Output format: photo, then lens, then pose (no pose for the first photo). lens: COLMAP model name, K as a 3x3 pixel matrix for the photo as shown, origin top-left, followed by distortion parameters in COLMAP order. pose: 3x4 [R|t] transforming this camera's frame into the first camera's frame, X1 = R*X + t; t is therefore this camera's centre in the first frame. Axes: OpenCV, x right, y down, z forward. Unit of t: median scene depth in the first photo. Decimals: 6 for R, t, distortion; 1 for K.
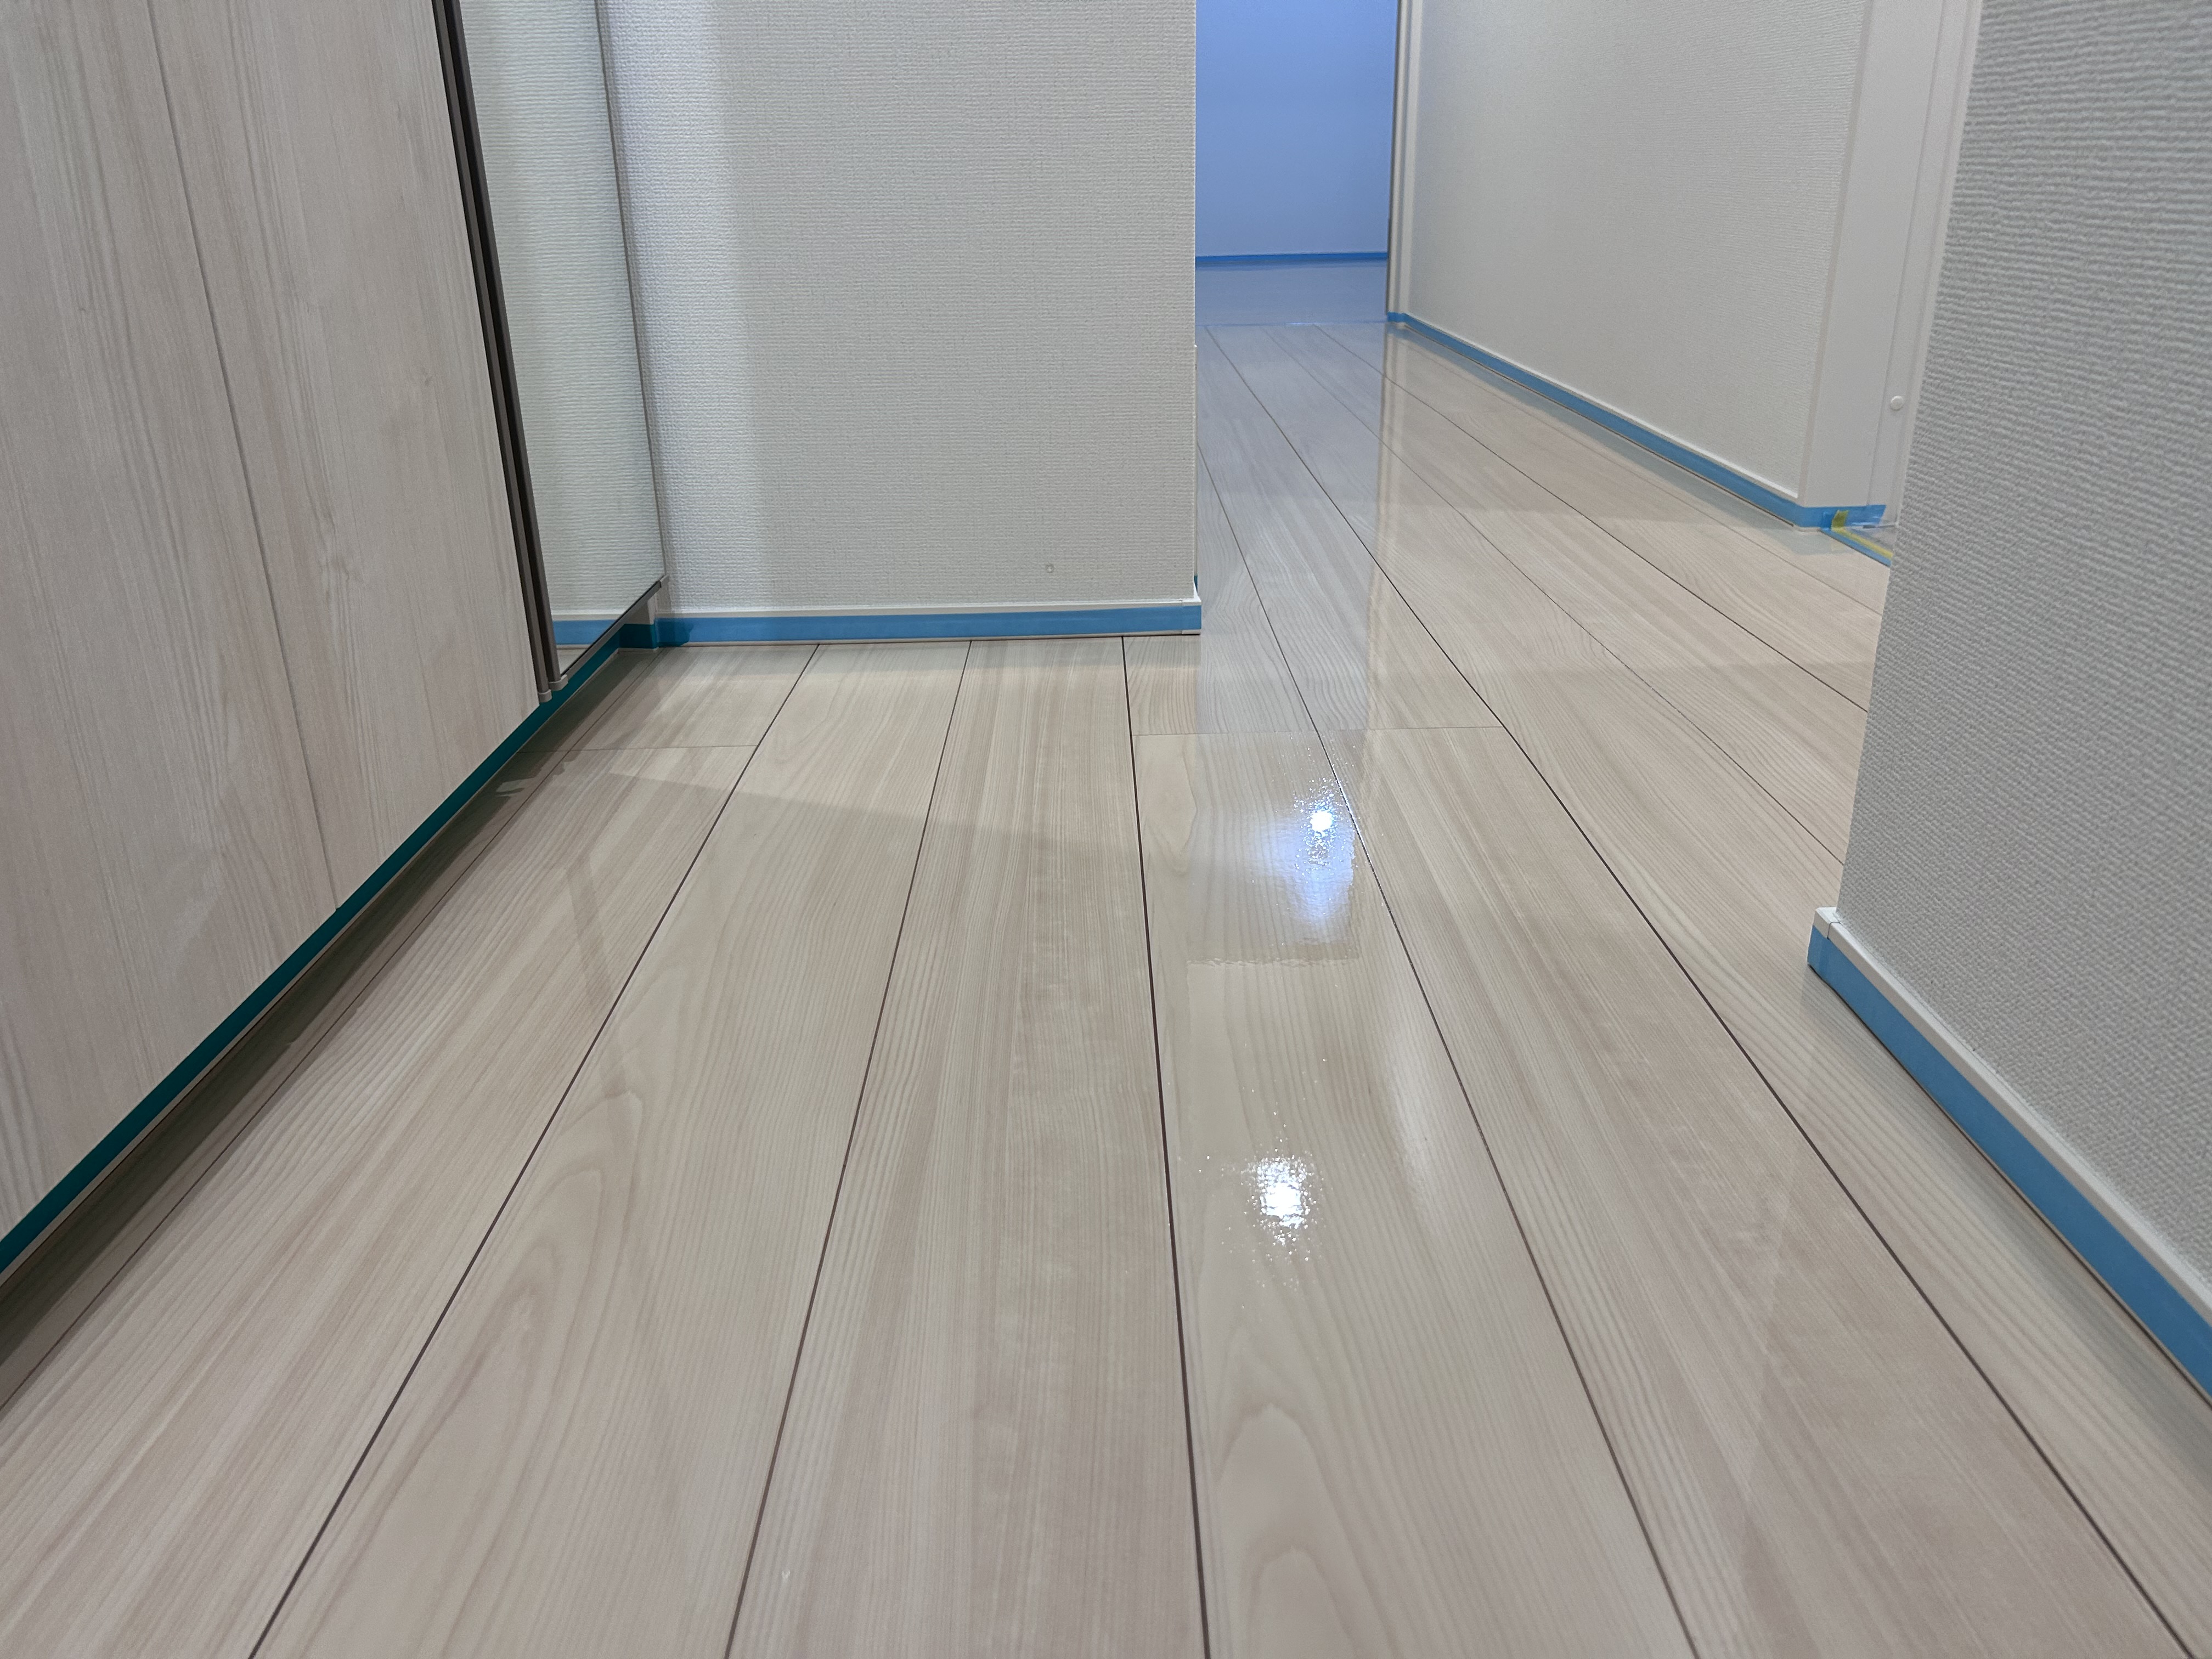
lens RADIAL K [[1701.2, 0, 1118.3], [0, 1701.2, 836.9], [0, 0, 1]] dist [0.032117, -0.044572]
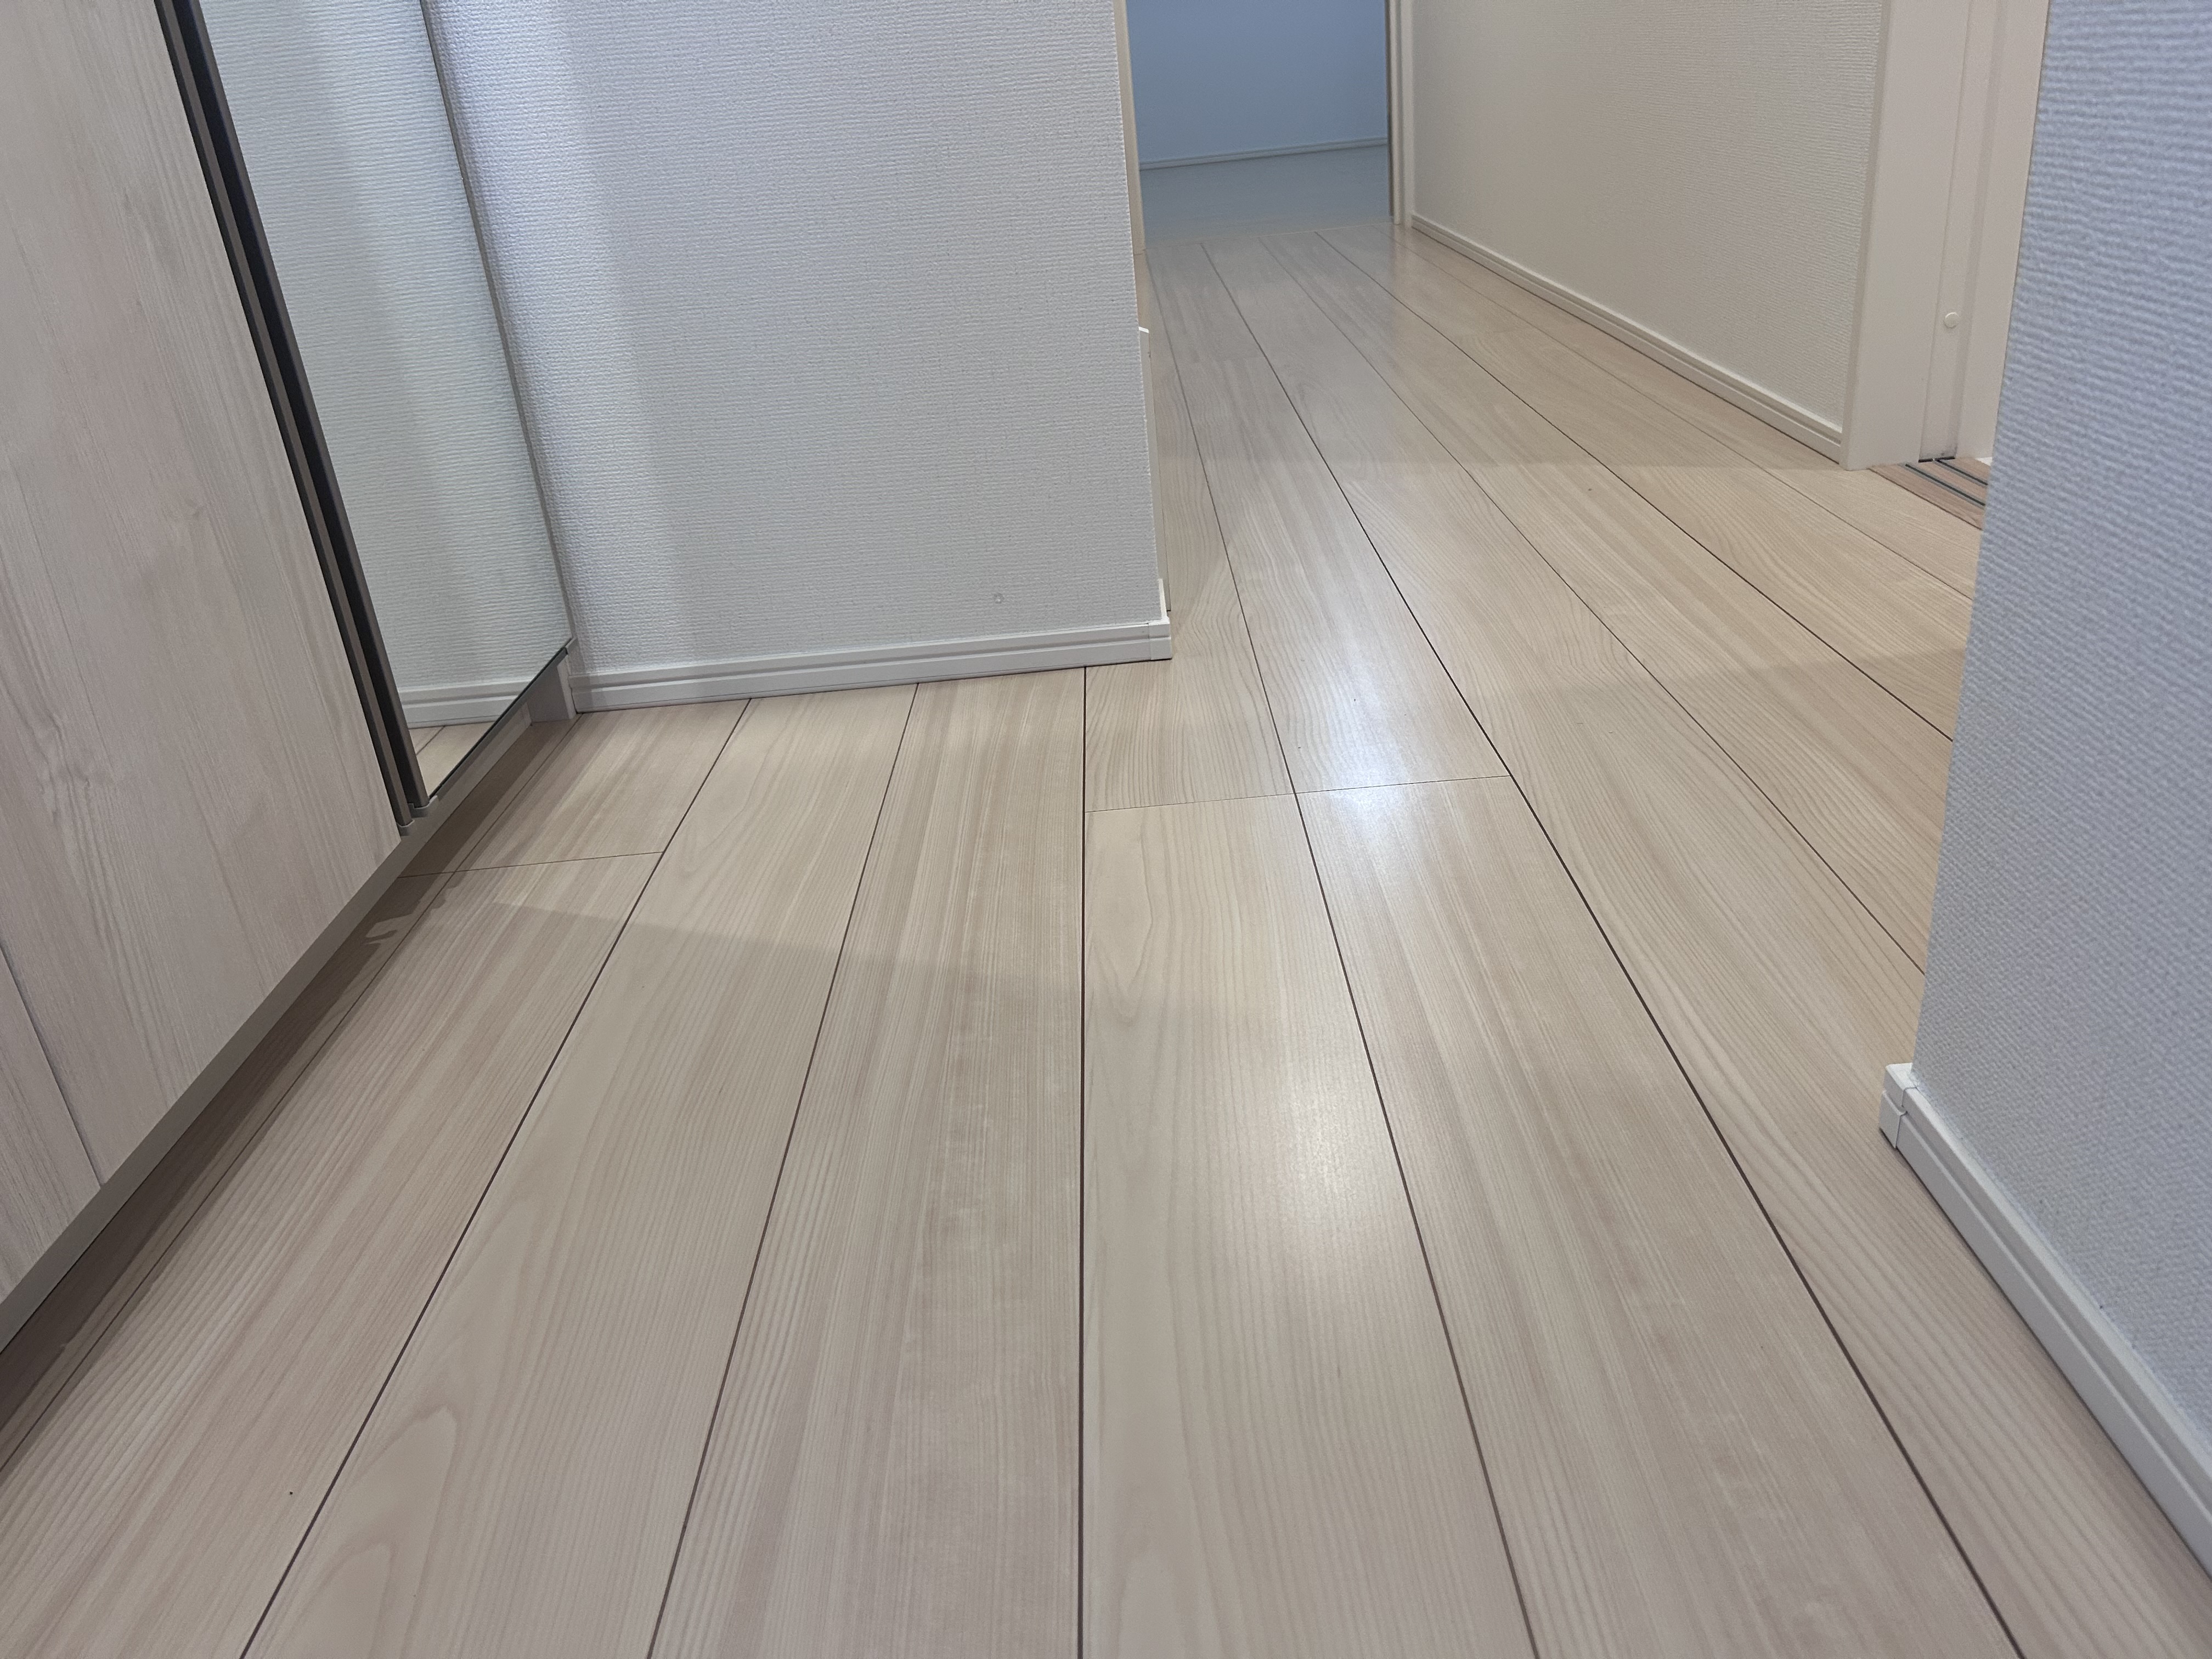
lens RADIAL K [[1701.2, 0, 1110.1], [0, 1701.2, 816.1], [0, 0, 1]] dist [0.032117, -0.044572]
pose [[0.997166, -0.064839, -0.038162, 0.079223], [0.066562, 0.996733, 0.045746, -0.141697], [0.035072, -0.048157, 0.998224, 0.182110]]
